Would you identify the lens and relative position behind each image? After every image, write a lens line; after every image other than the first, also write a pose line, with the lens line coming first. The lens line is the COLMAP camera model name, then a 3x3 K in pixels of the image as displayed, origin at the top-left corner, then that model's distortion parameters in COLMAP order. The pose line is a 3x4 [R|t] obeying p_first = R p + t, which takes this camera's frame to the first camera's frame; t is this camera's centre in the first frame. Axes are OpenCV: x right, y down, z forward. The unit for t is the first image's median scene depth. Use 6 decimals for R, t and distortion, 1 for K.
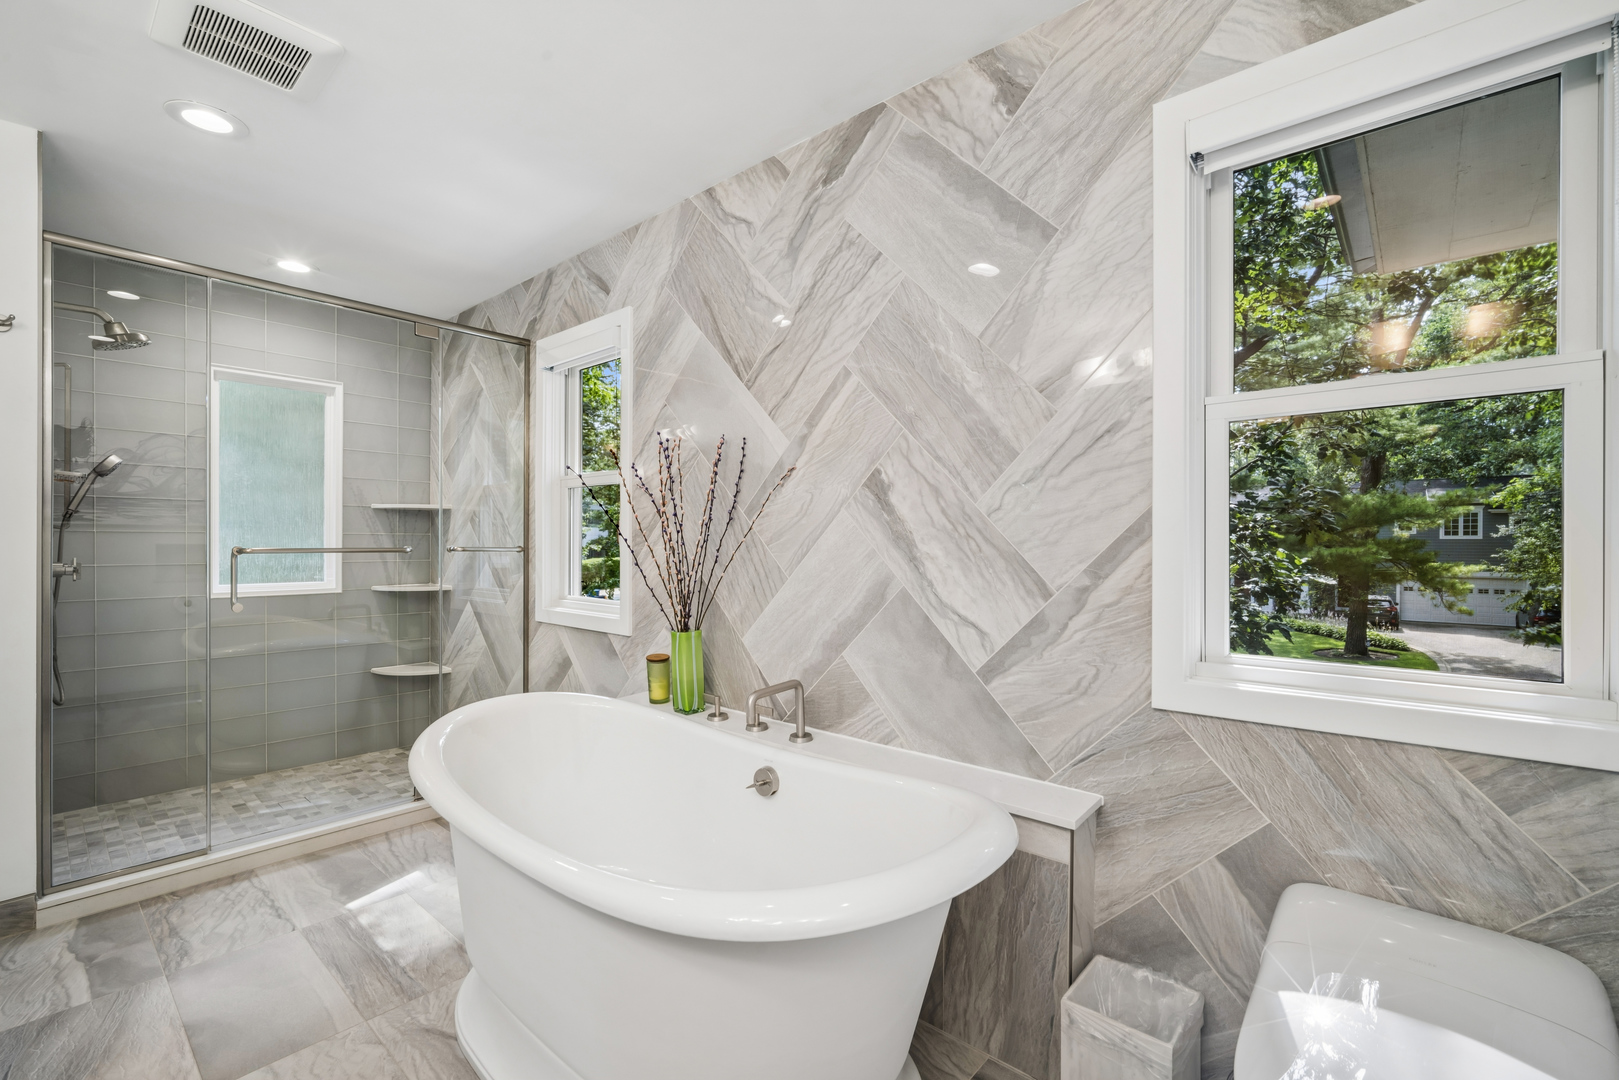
lens RADIAL K [[707.5, 0, 809.8], [0, 707.5, 545.0], [0, 0, 1]] dist [-0.004889, -0.000101]
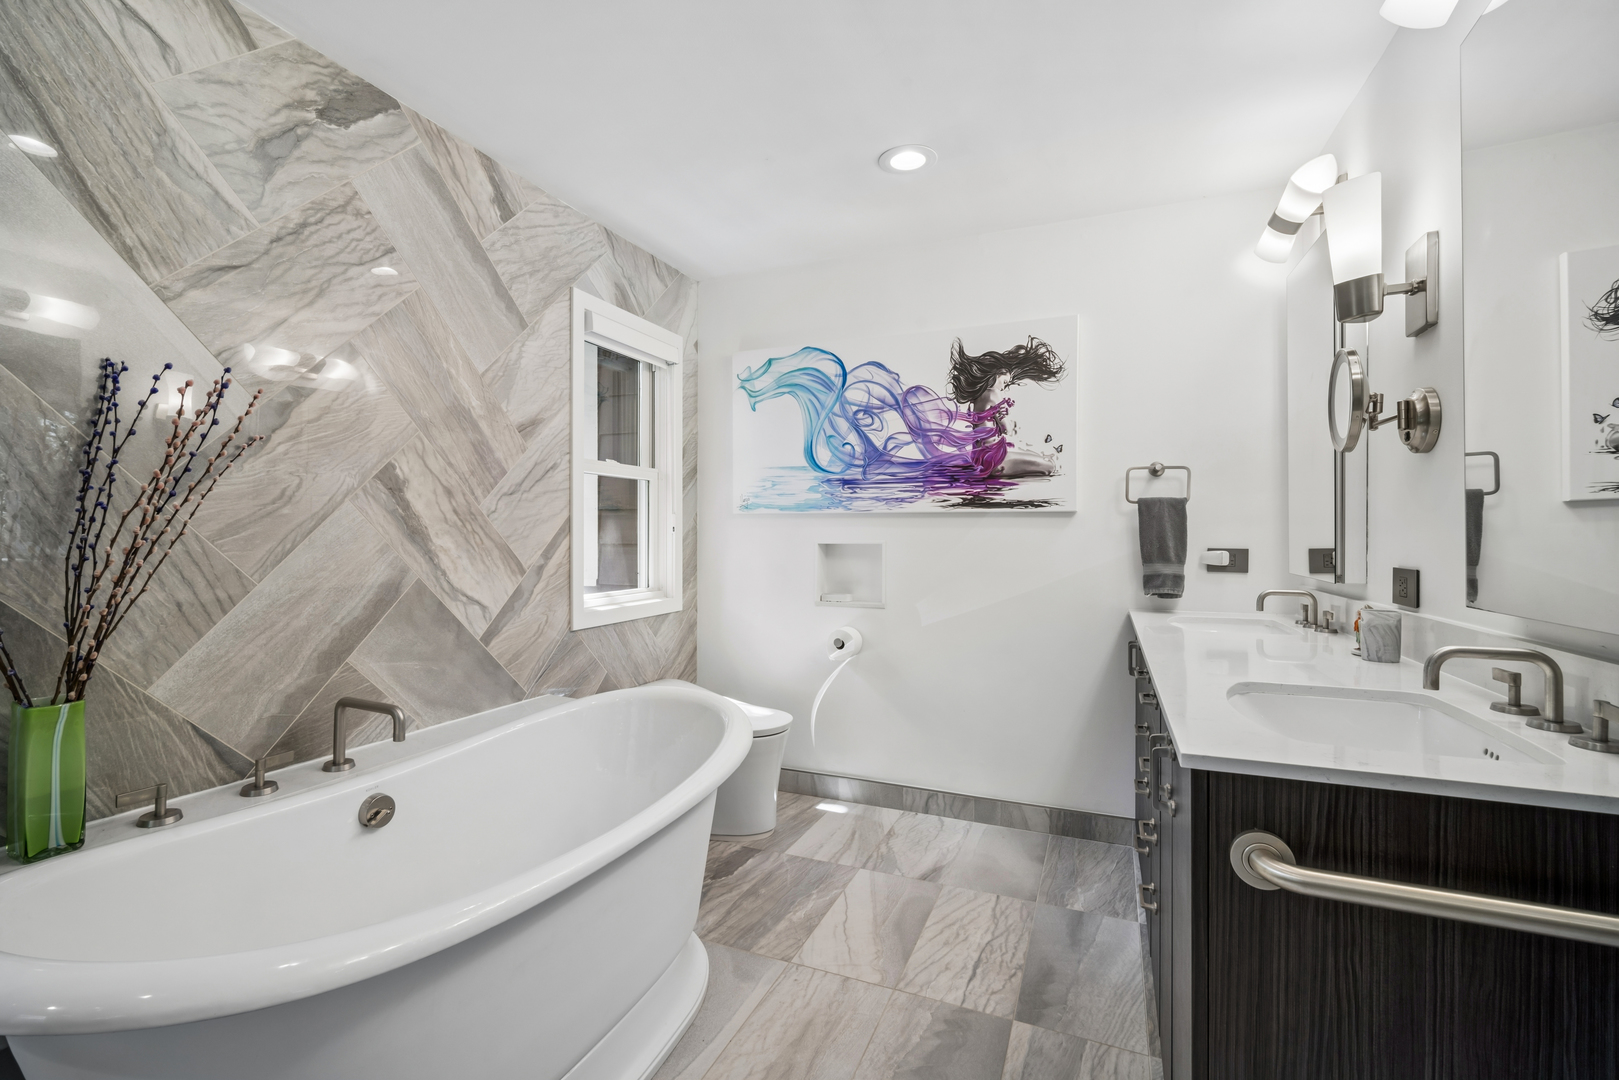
lens RADIAL K [[707.5, 0, 809.4], [0, 707.5, 535.7], [0, 0, 1]] dist [-0.004889, -0.000101]
pose [[-0.315607, -0.004104, 0.948881, -1.113908], [-0.001499, 0.999992, 0.003826, -0.010680], [-0.948889, -0.000215, -0.315611, 0.811706]]
